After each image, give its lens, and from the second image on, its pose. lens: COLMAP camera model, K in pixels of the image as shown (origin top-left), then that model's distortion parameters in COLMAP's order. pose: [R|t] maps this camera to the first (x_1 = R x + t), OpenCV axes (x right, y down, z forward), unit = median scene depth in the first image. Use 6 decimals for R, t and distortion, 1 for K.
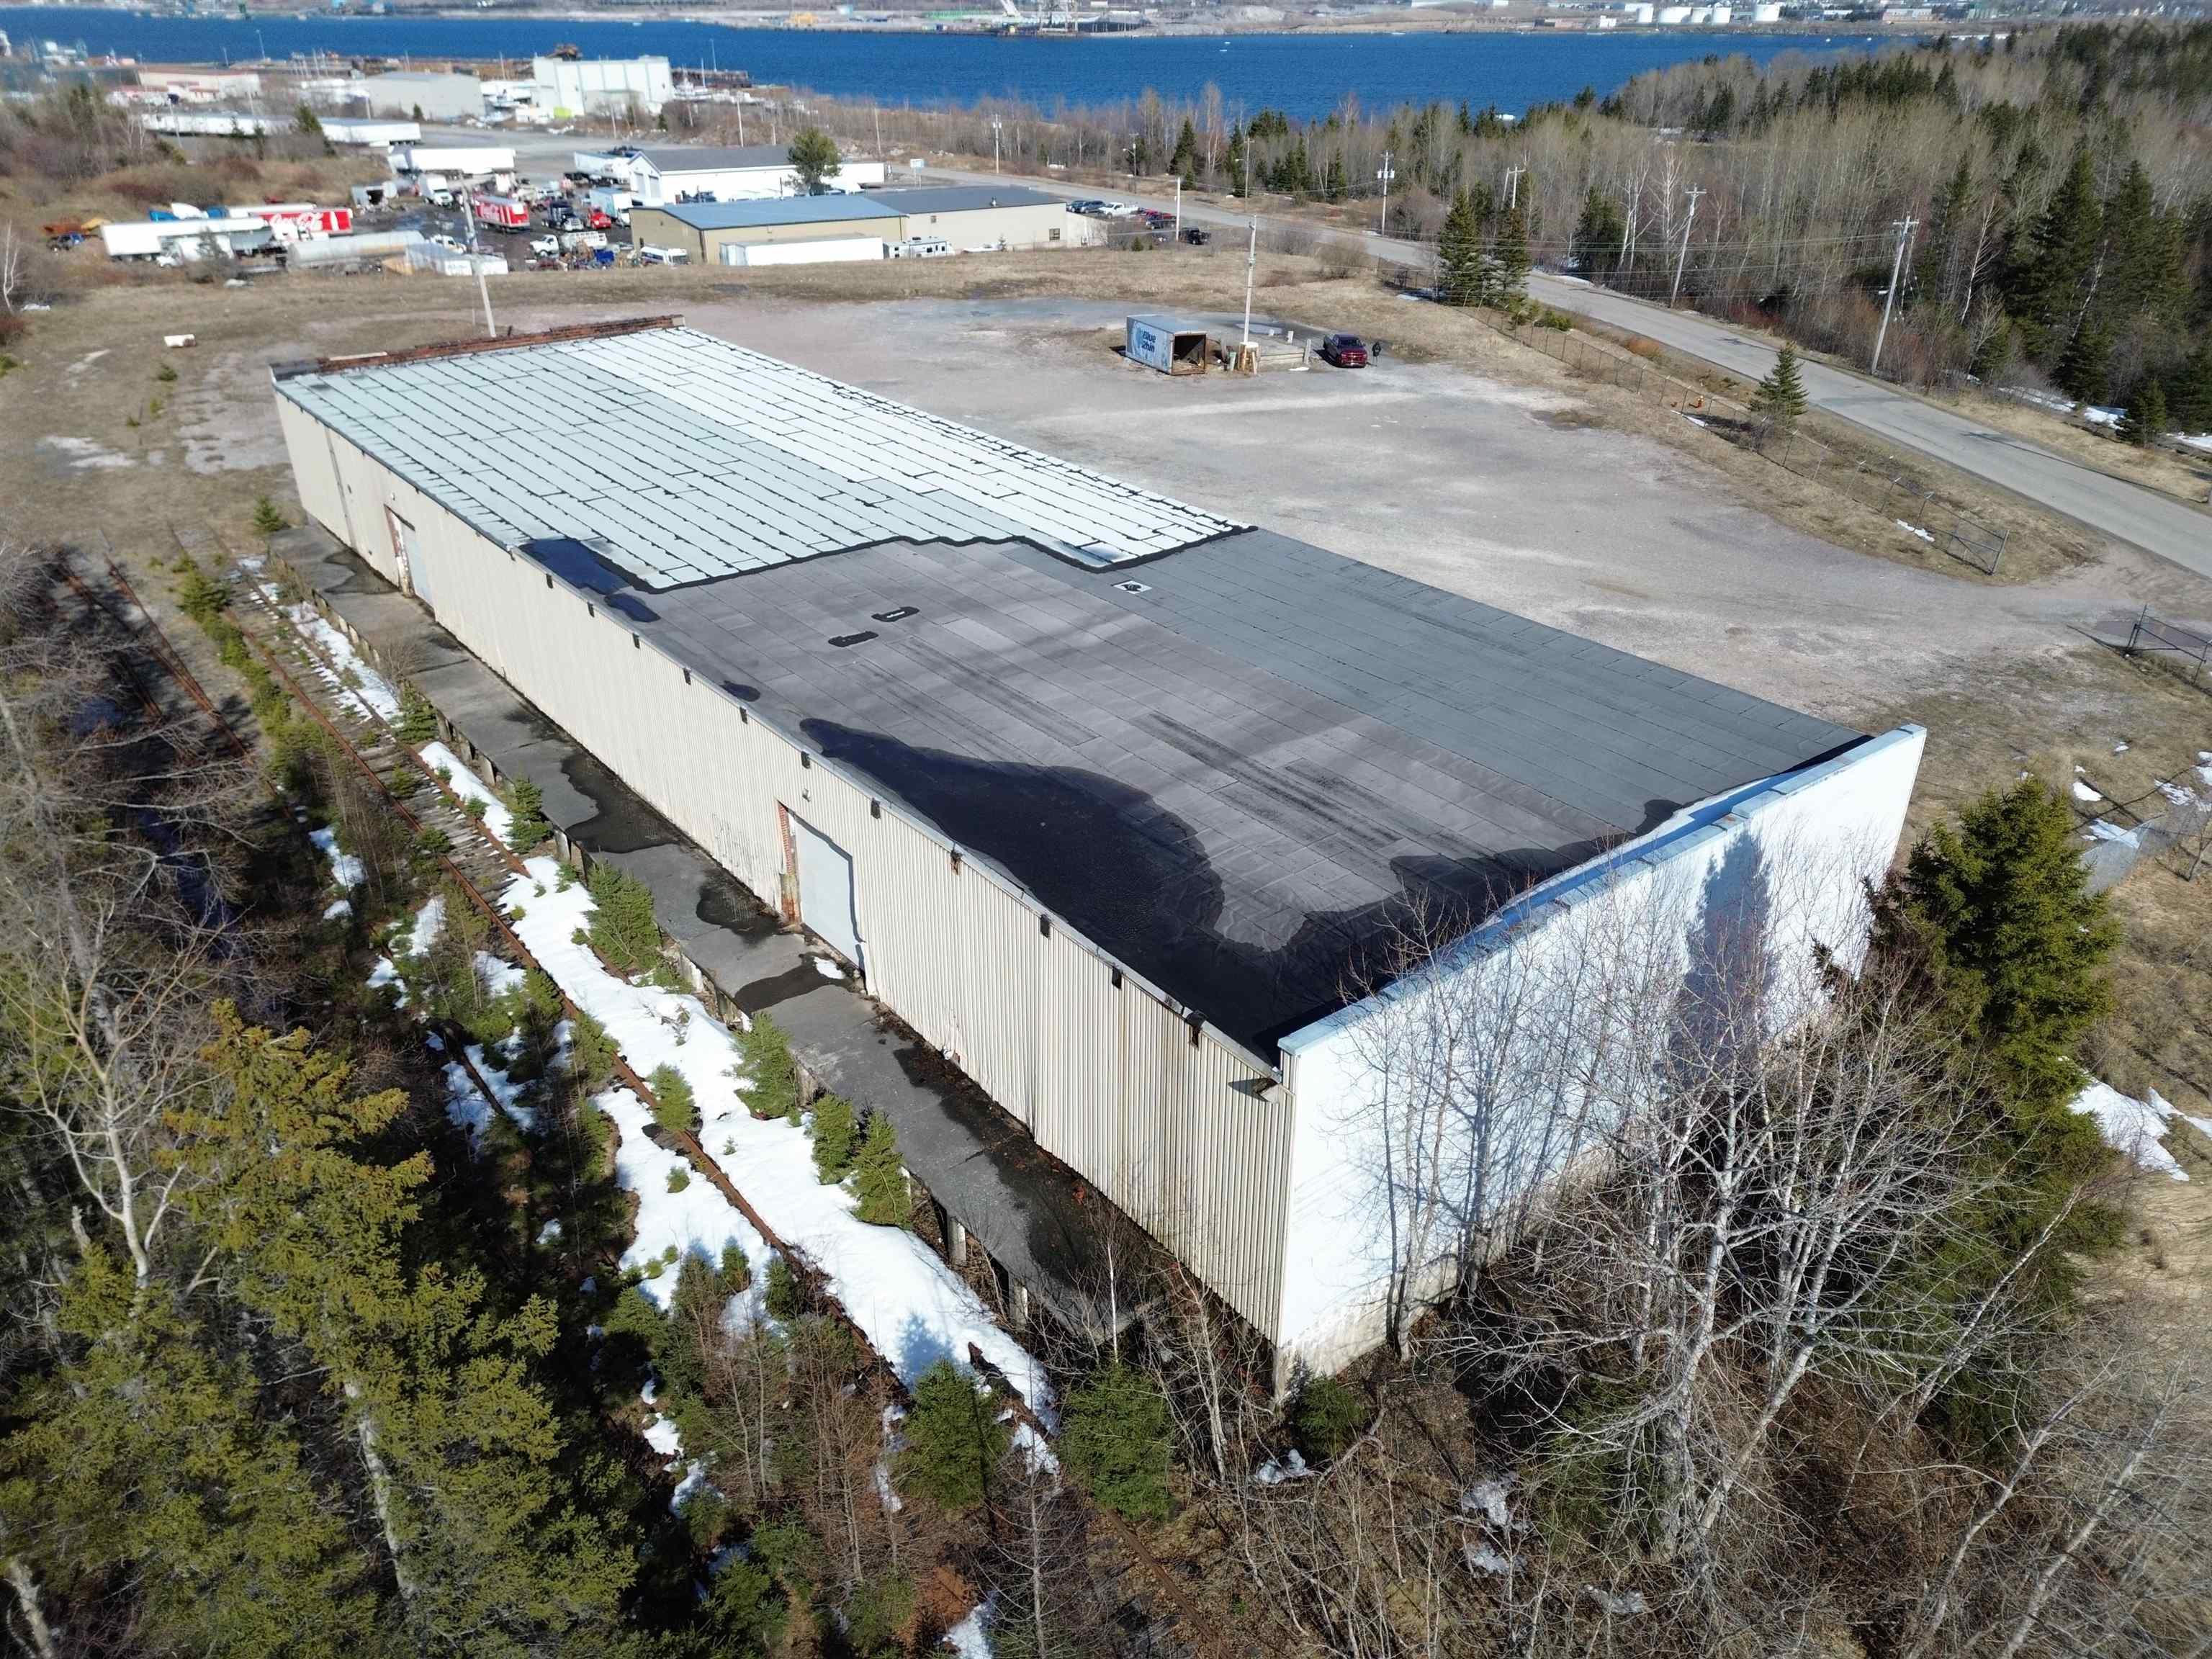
lens RADIAL K [[1553.6, 0, 1110.6], [0, 1553.6, 832.4], [0, 0, 1]] dist [0.086769, -0.083956]
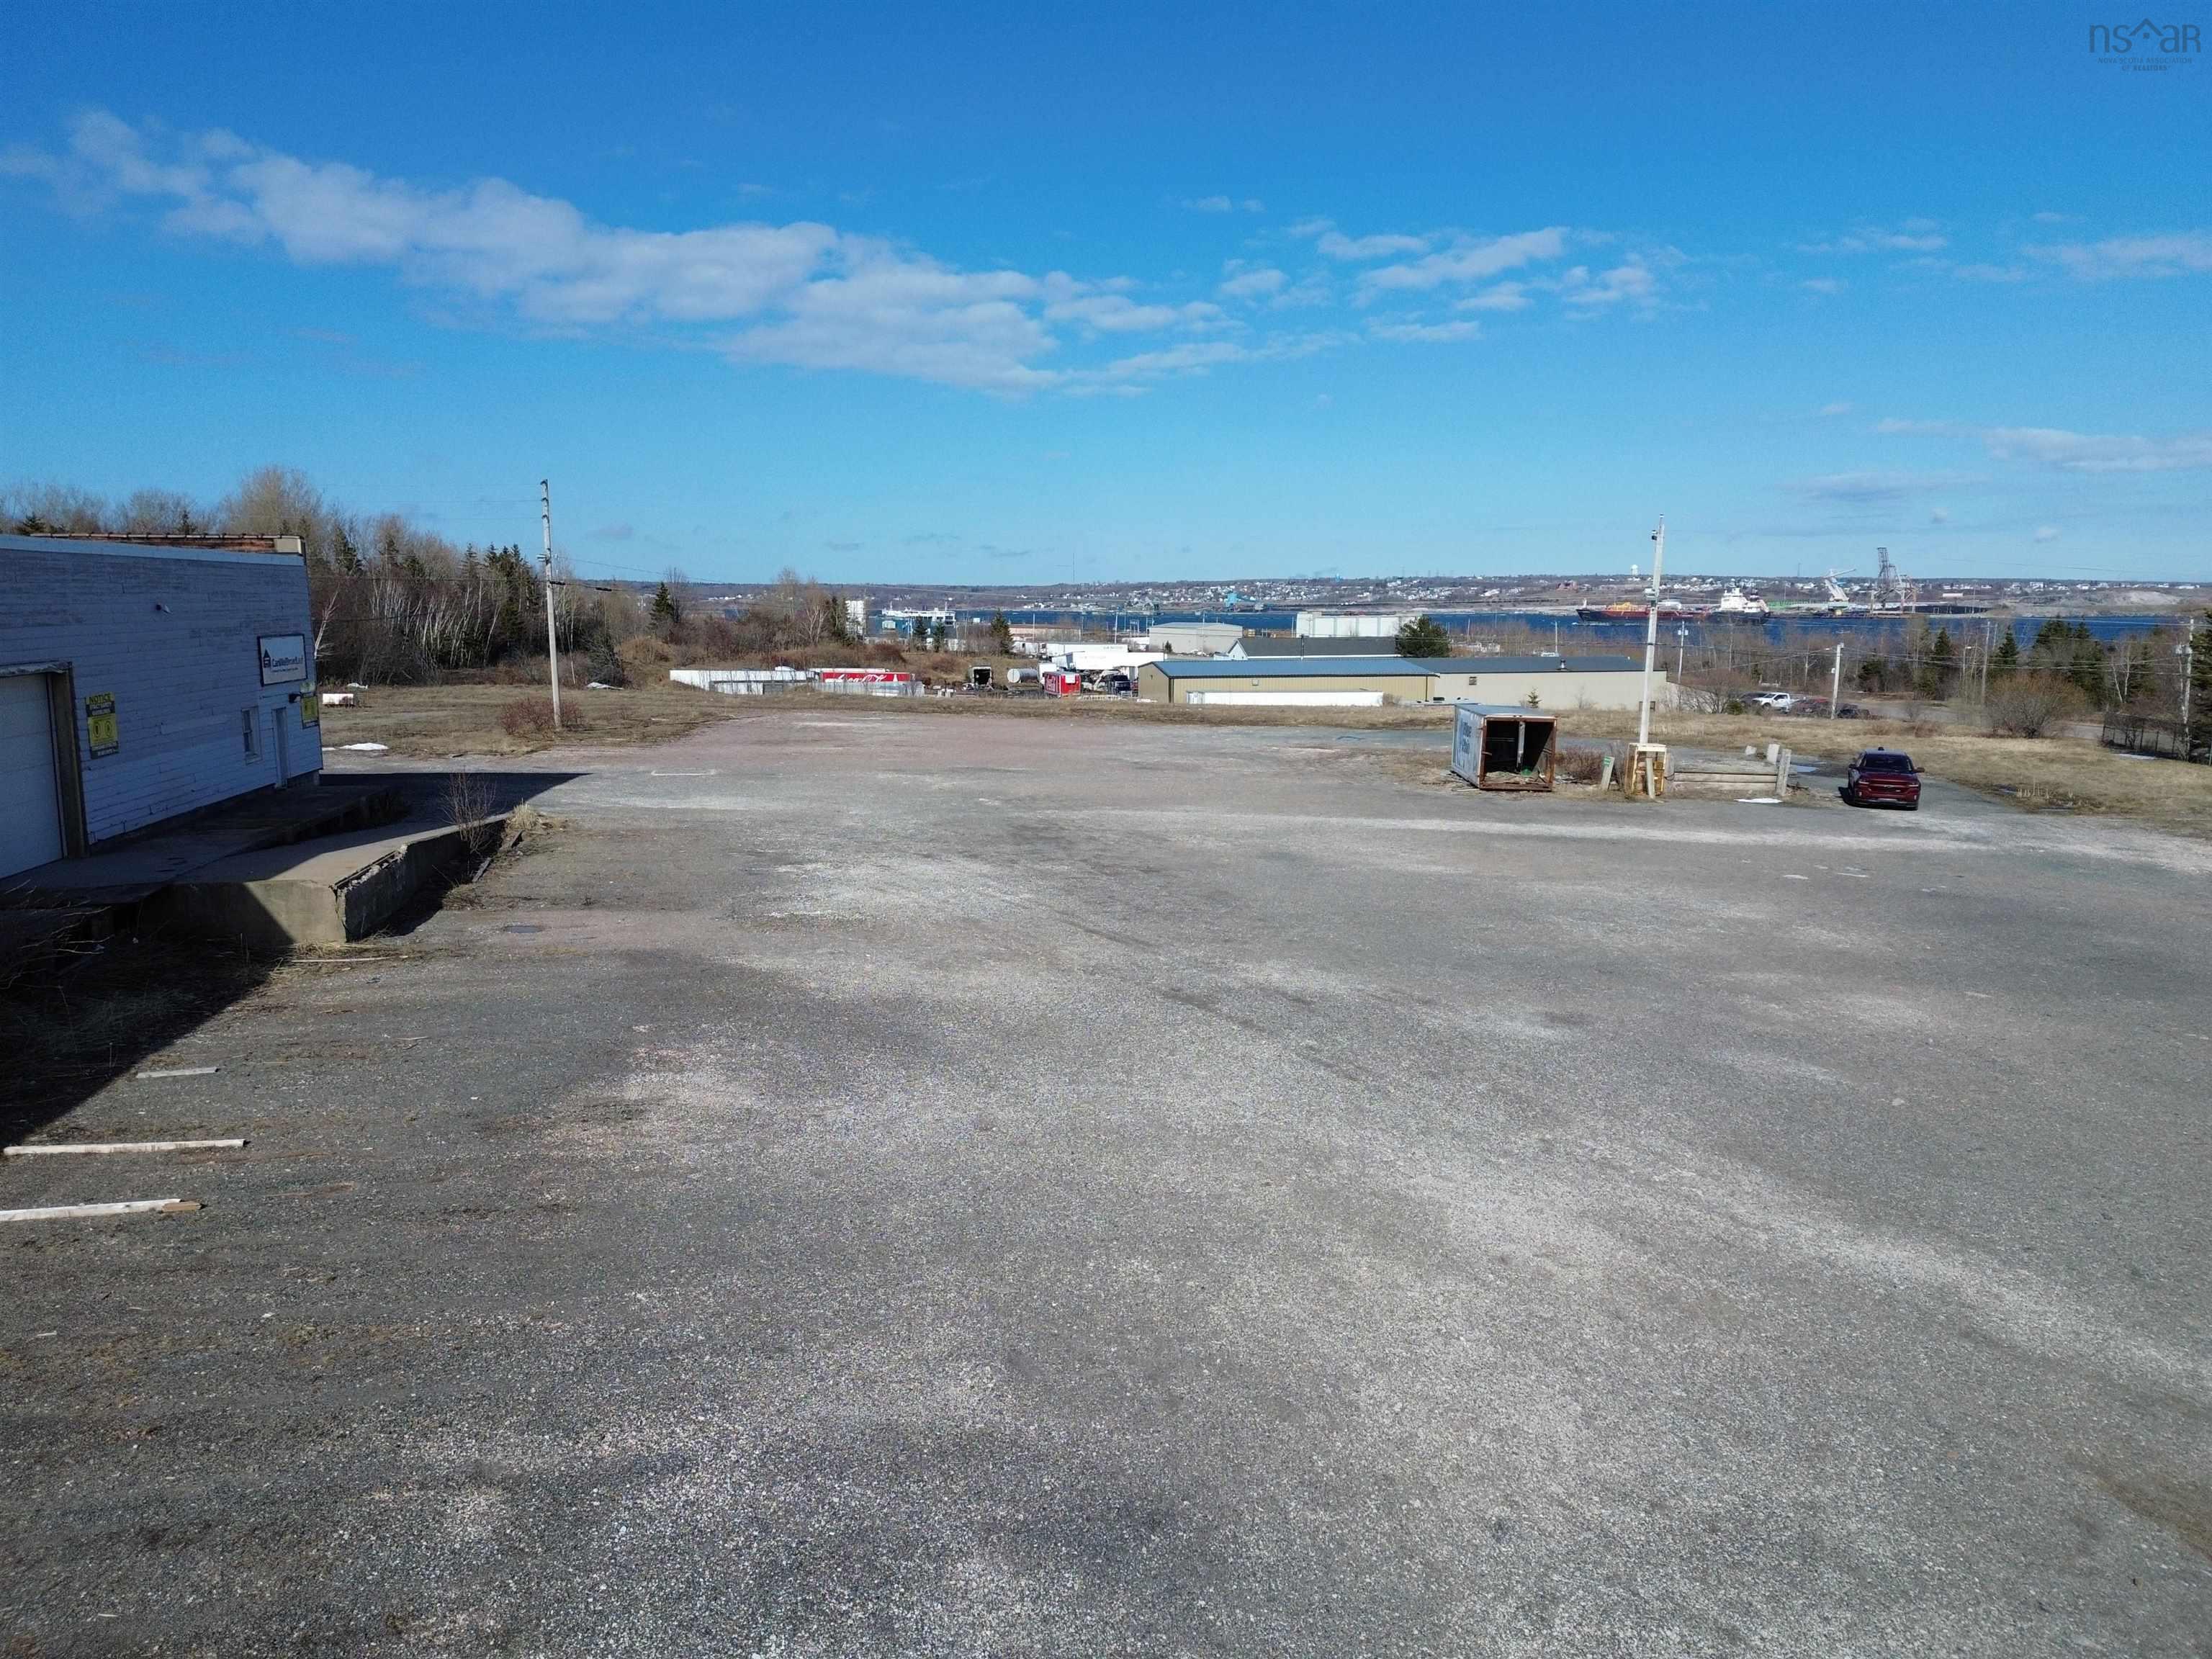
lens RADIAL K [[1553.6, 0, 1110.6], [0, 1553.6, 832.4], [0, 0, 1]] dist [0.086769, -0.083956]
pose [[0.879284, 0.065374, -0.471790, 0.258292], [-0.219014, 0.935099, -0.278608, -0.140997], [0.422956, 0.348304, 0.836536, 0.707216]]
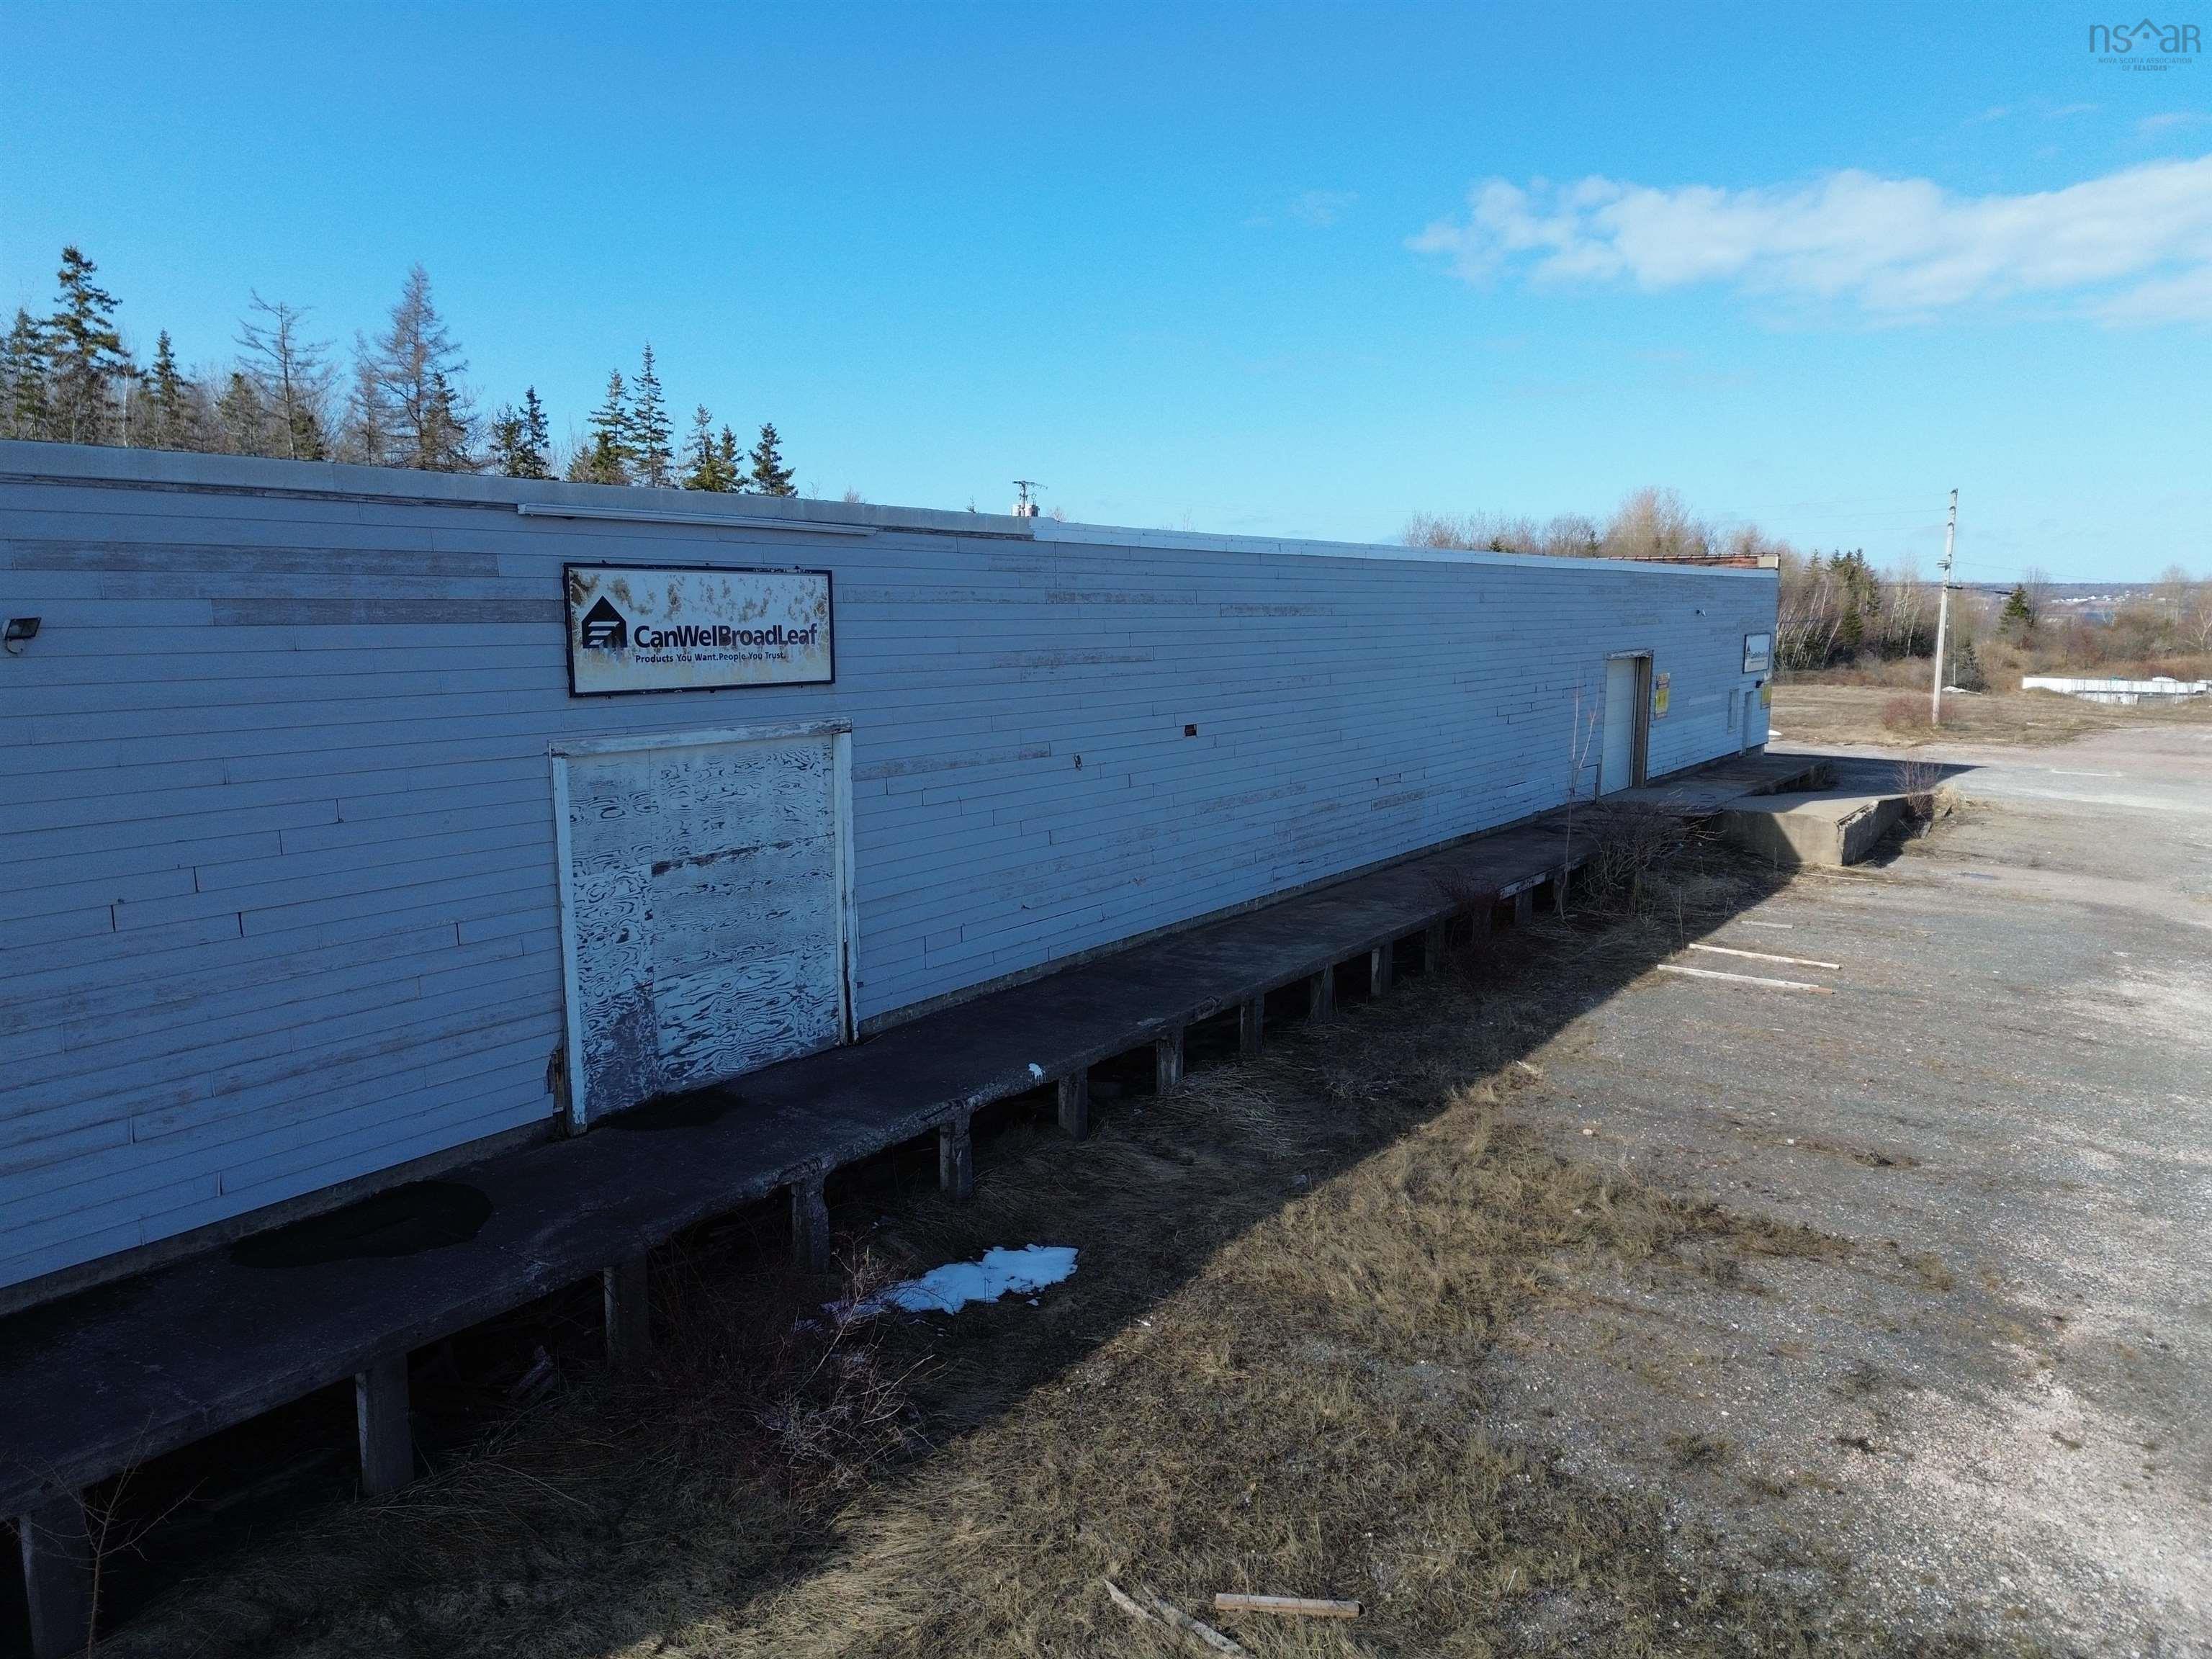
lens RADIAL K [[1553.6, 0, 1110.6], [0, 1553.6, 832.4], [0, 0, 1]] dist [0.086769, -0.083956]
pose [[0.290633, 0.134689, -0.947307, 0.321343], [-0.448025, 0.893961, -0.010349, -0.083526], [0.845462, 0.427425, 0.320159, 0.598816]]
